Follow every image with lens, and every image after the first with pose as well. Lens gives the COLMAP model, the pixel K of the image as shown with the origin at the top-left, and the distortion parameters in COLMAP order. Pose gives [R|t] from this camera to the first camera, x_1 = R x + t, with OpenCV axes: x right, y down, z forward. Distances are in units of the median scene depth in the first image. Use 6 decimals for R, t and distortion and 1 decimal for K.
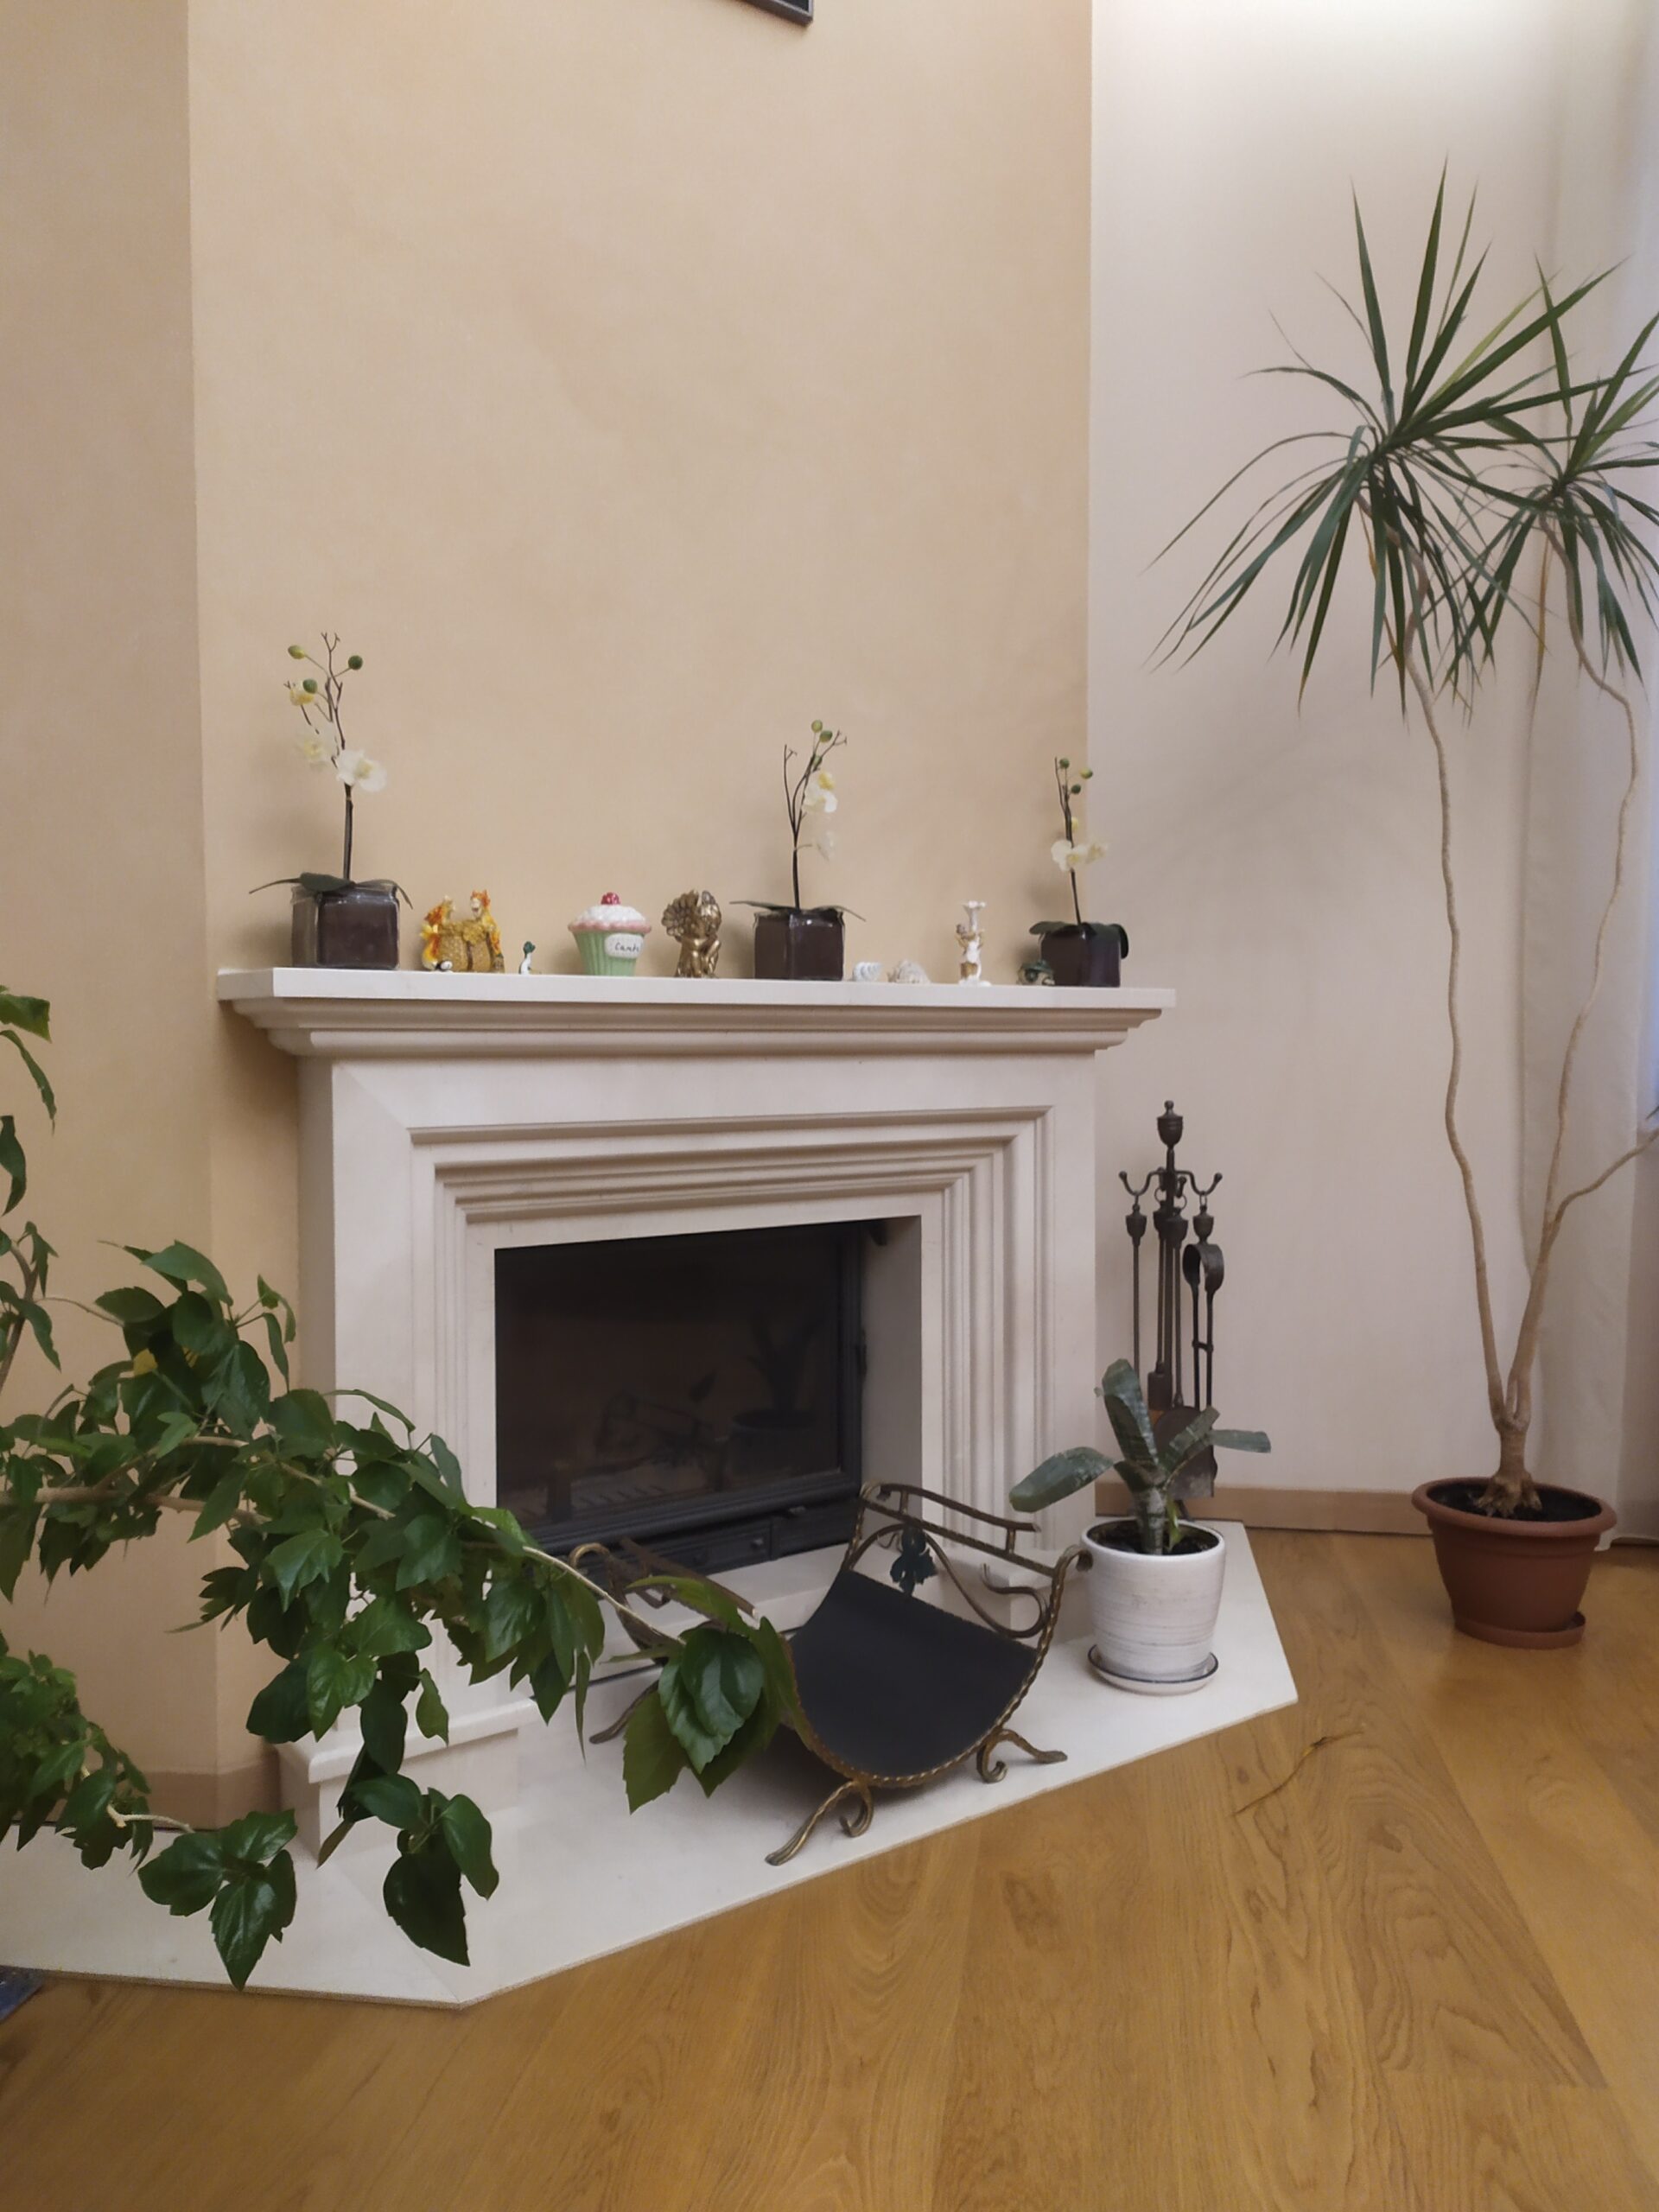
lens RADIAL K [[1663.0, 0, 823.5], [0, 1663.0, 1102.0], [0, 0, 1]] dist [0.007841, 0.002805]
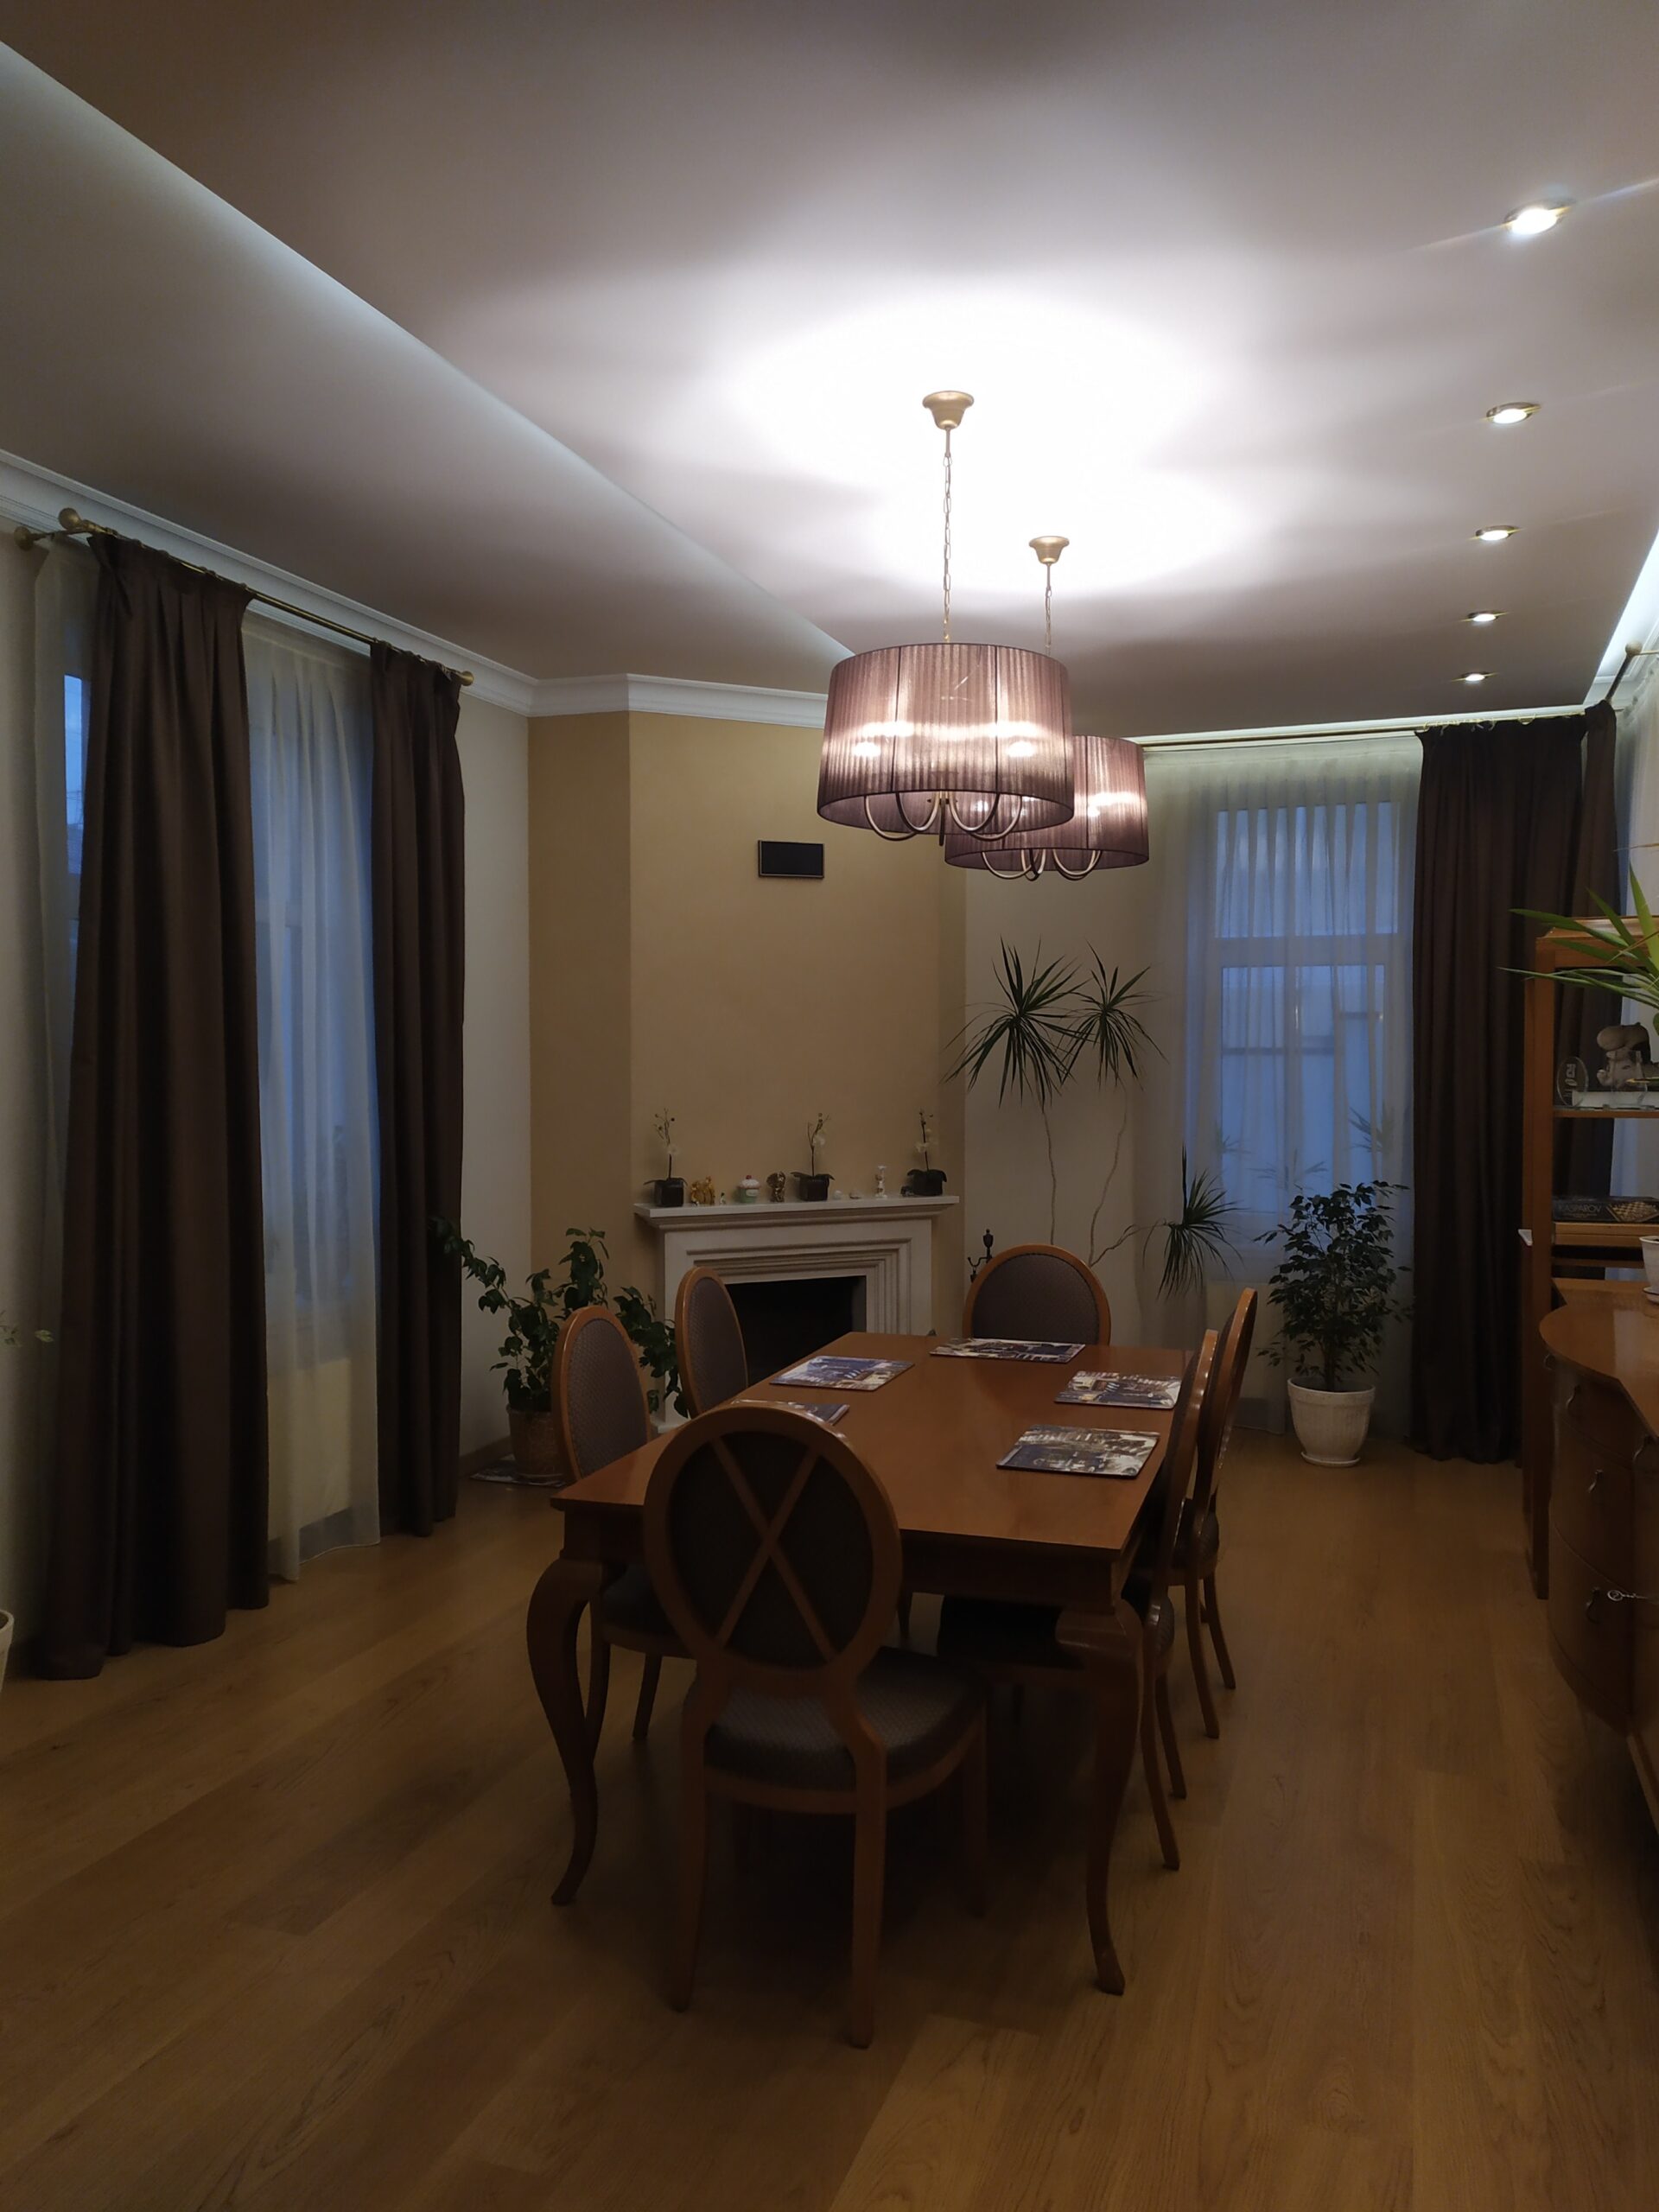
lens RADIAL K [[1626.4, 0, 830.6], [0, 1626.4, 1113.9], [0, 0, 1]] dist [0.052434, -0.001660]
pose [[0.984533, 0.015626, -0.174504, 0.587128], [-0.014795, 0.999872, 0.006059, -0.272162], [0.174576, -0.003383, 0.984638, -2.114948]]
